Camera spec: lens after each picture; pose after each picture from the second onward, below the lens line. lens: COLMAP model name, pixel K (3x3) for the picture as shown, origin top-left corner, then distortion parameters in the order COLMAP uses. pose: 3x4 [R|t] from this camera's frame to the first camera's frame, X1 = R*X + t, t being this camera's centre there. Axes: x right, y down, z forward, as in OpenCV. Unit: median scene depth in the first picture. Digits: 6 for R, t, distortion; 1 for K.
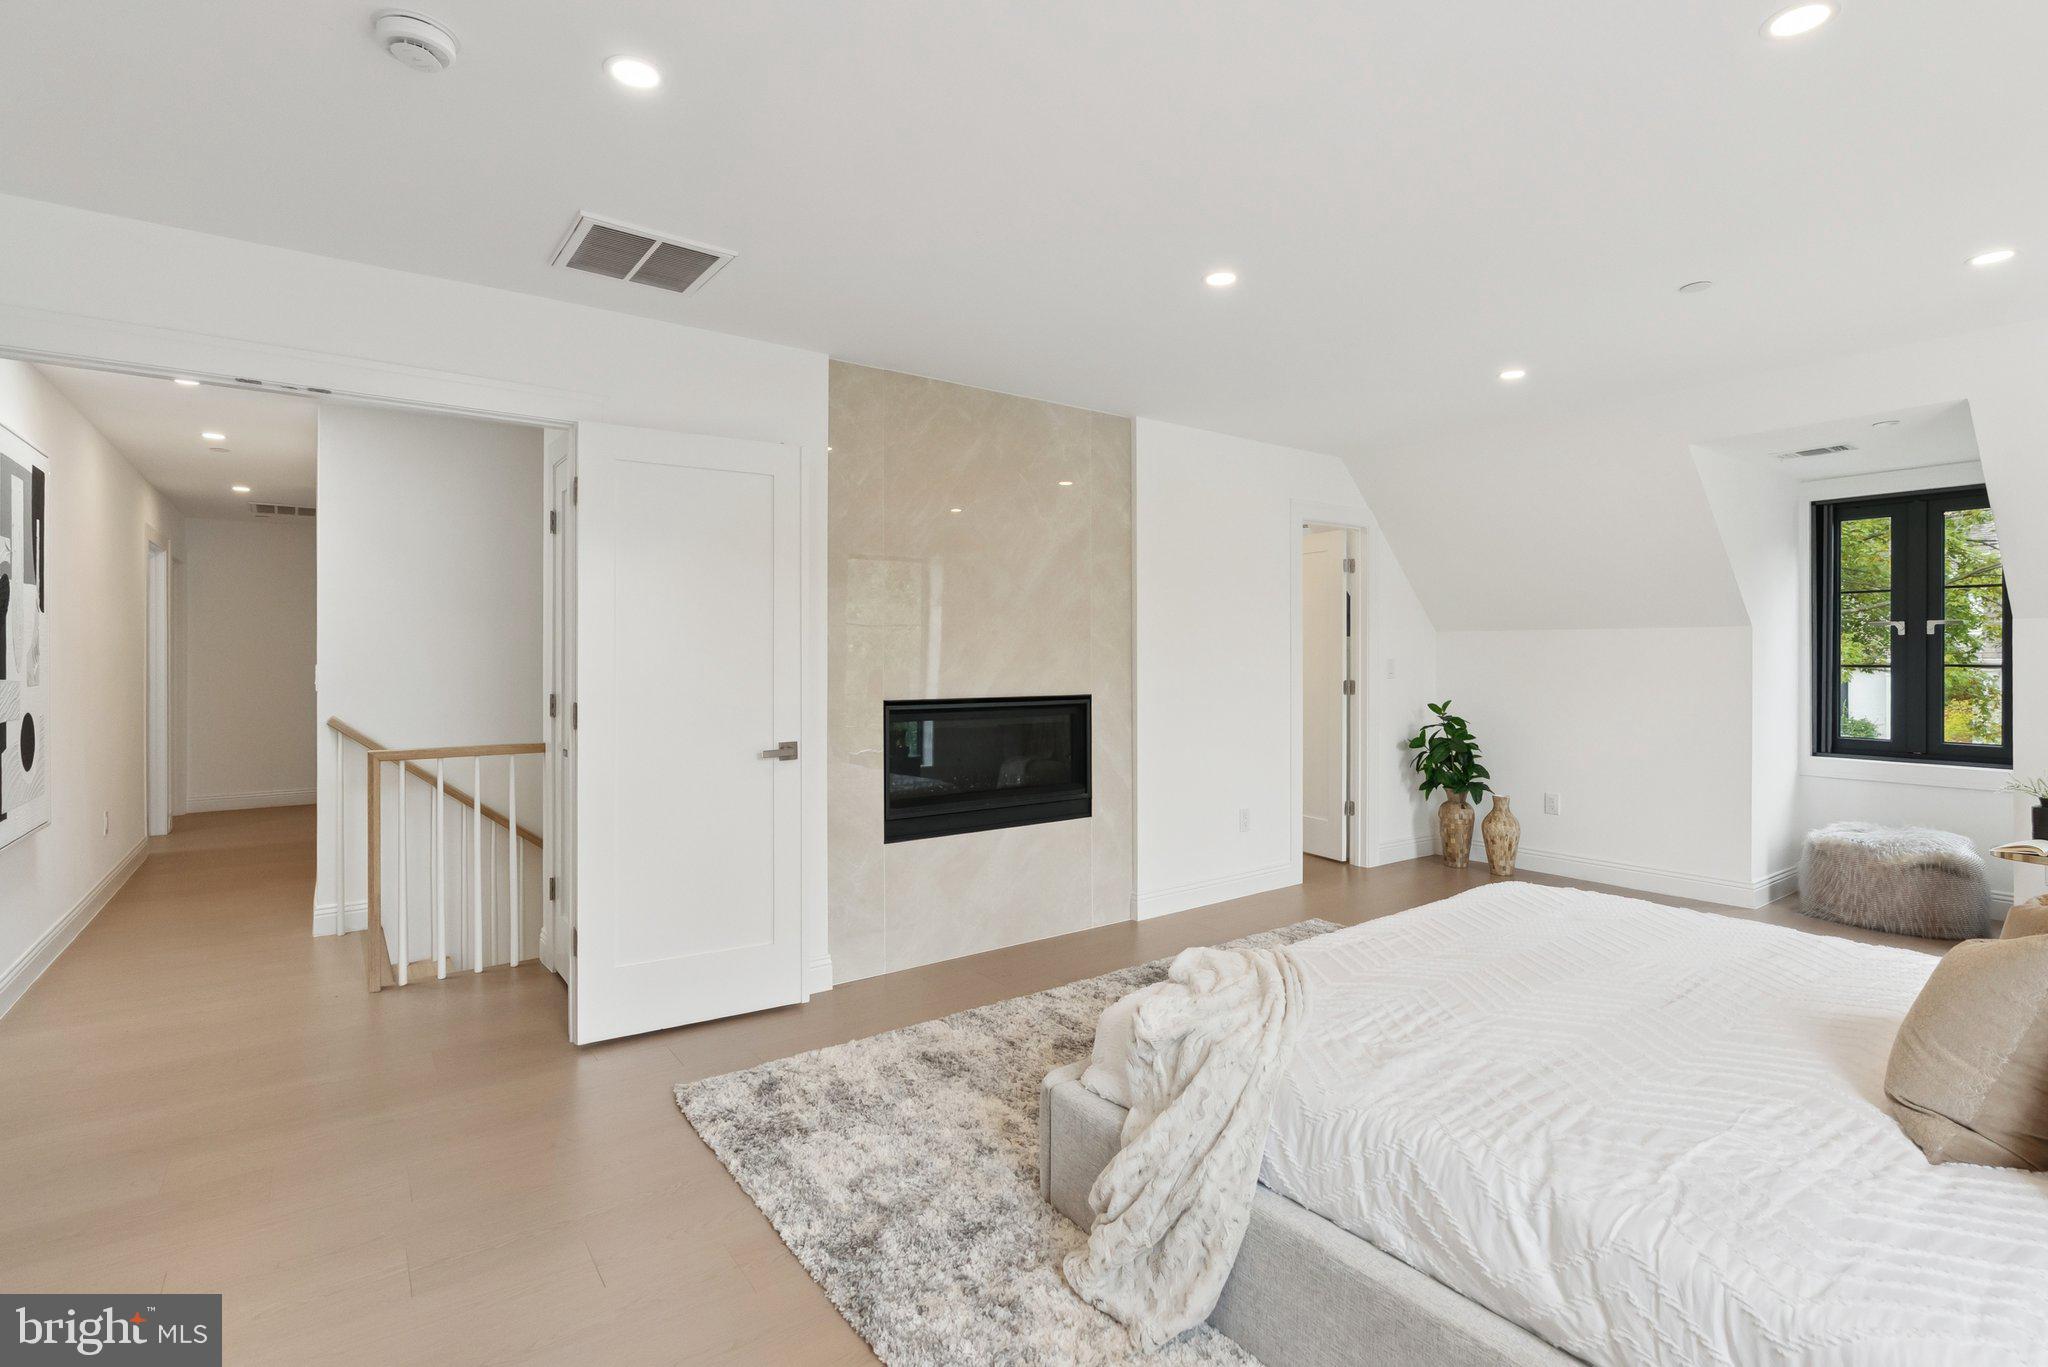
lens RADIAL K [[966.7, 0, 1036.5], [0, 966.7, 650.9], [0, 0, 1]] dist [-0.003209, -0.000456]
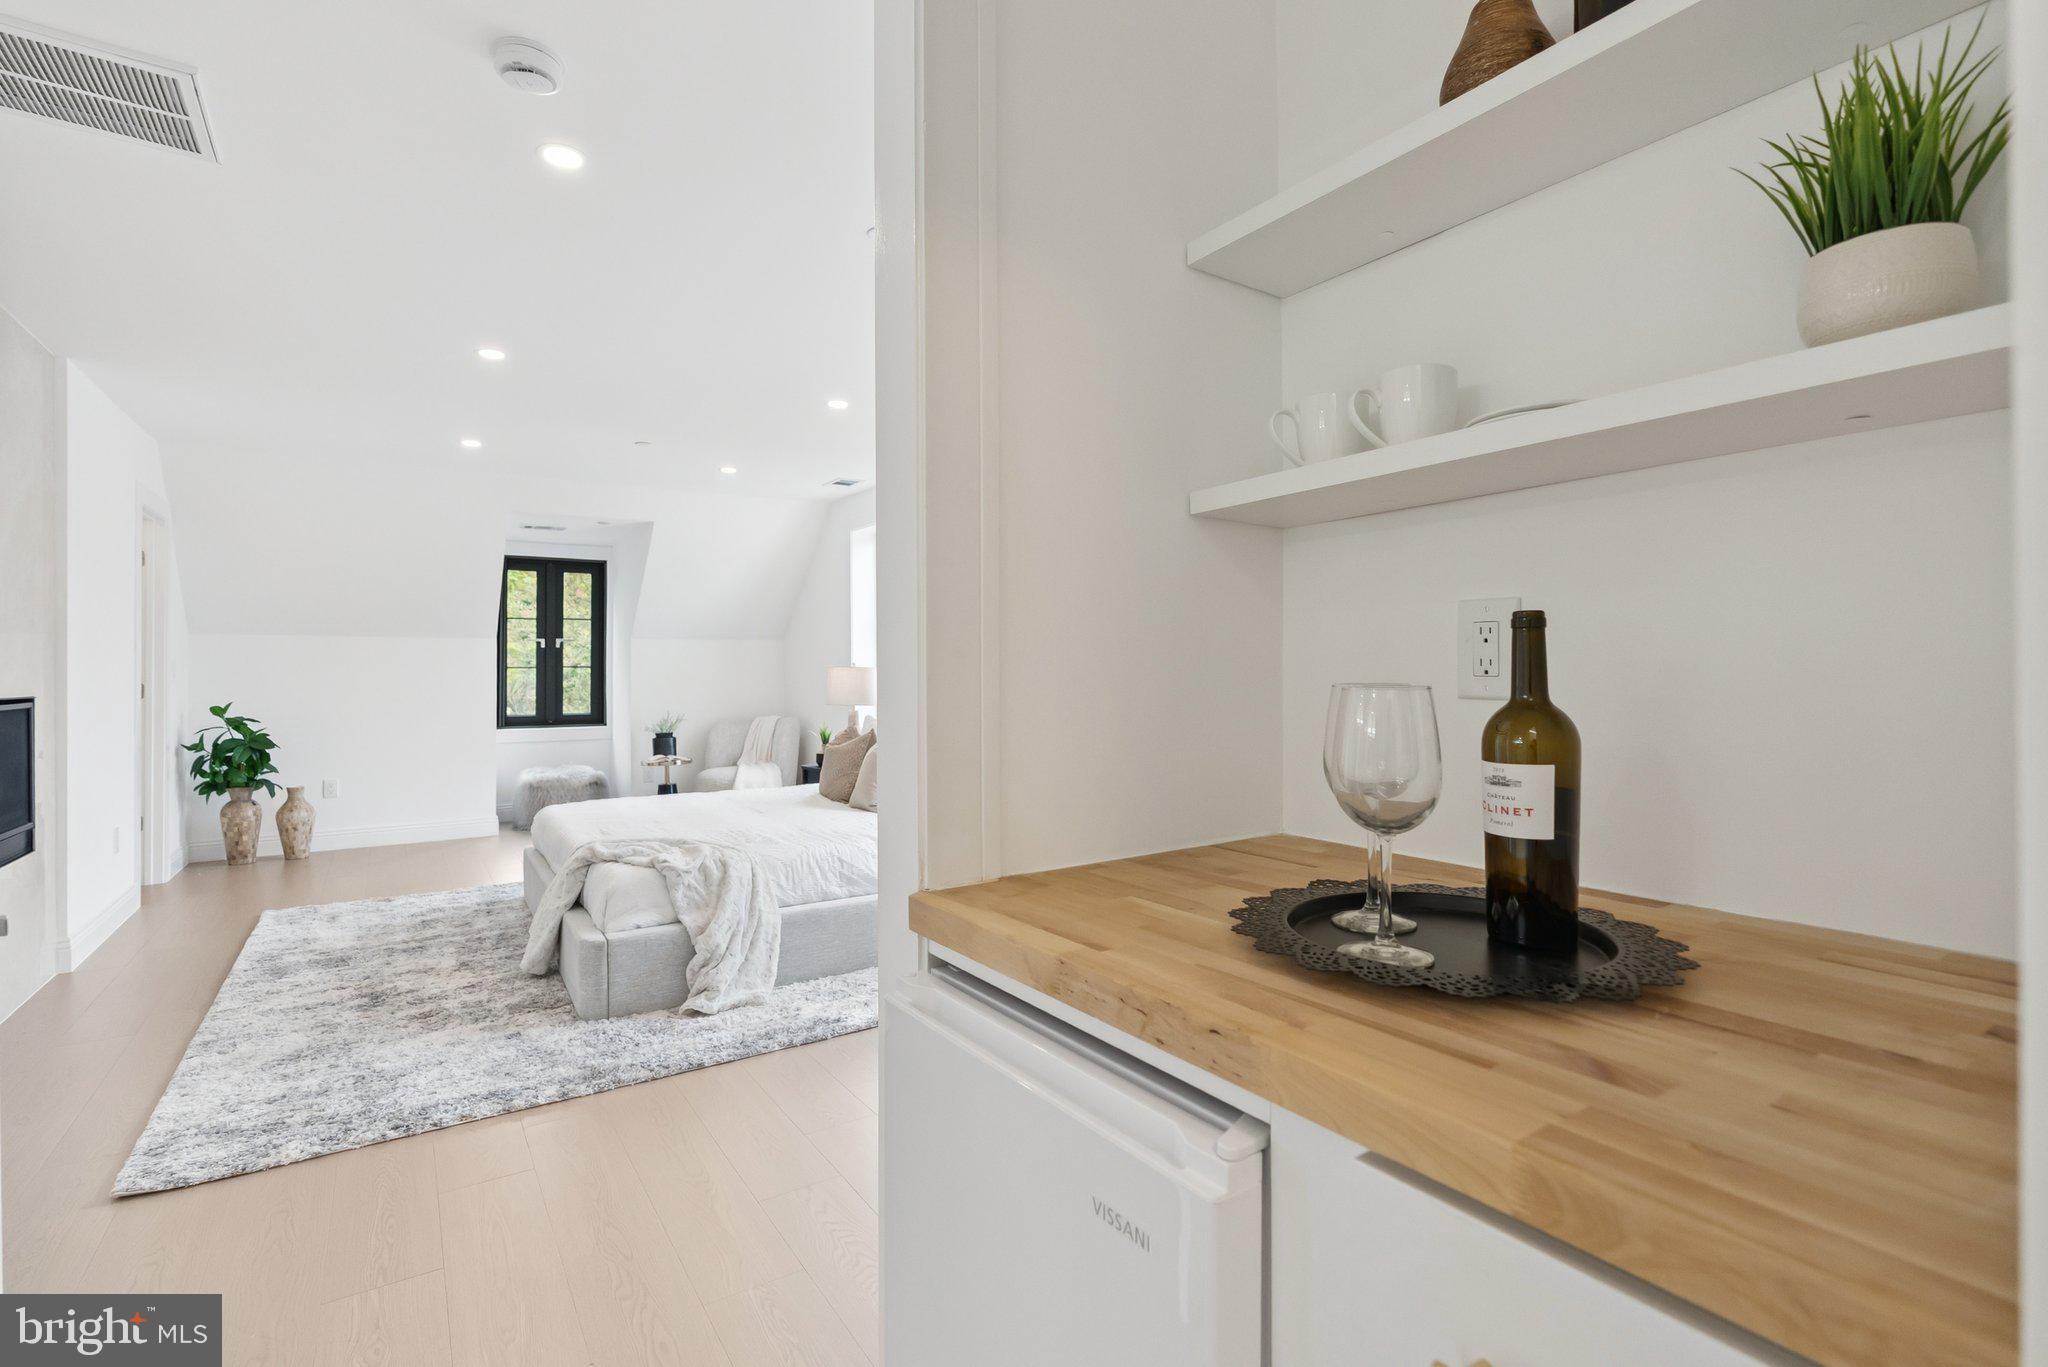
lens RADIAL K [[966.7, 0, 1036.5], [0, 966.7, 650.9], [0, 0, 1]] dist [-0.003209, -0.000456]
pose [[0.026774, 0.022827, 0.999381, -0.668444], [0.003041, 0.999733, -0.022916, 0.027897], [-0.999637, 0.003653, 0.026697, 0.153080]]
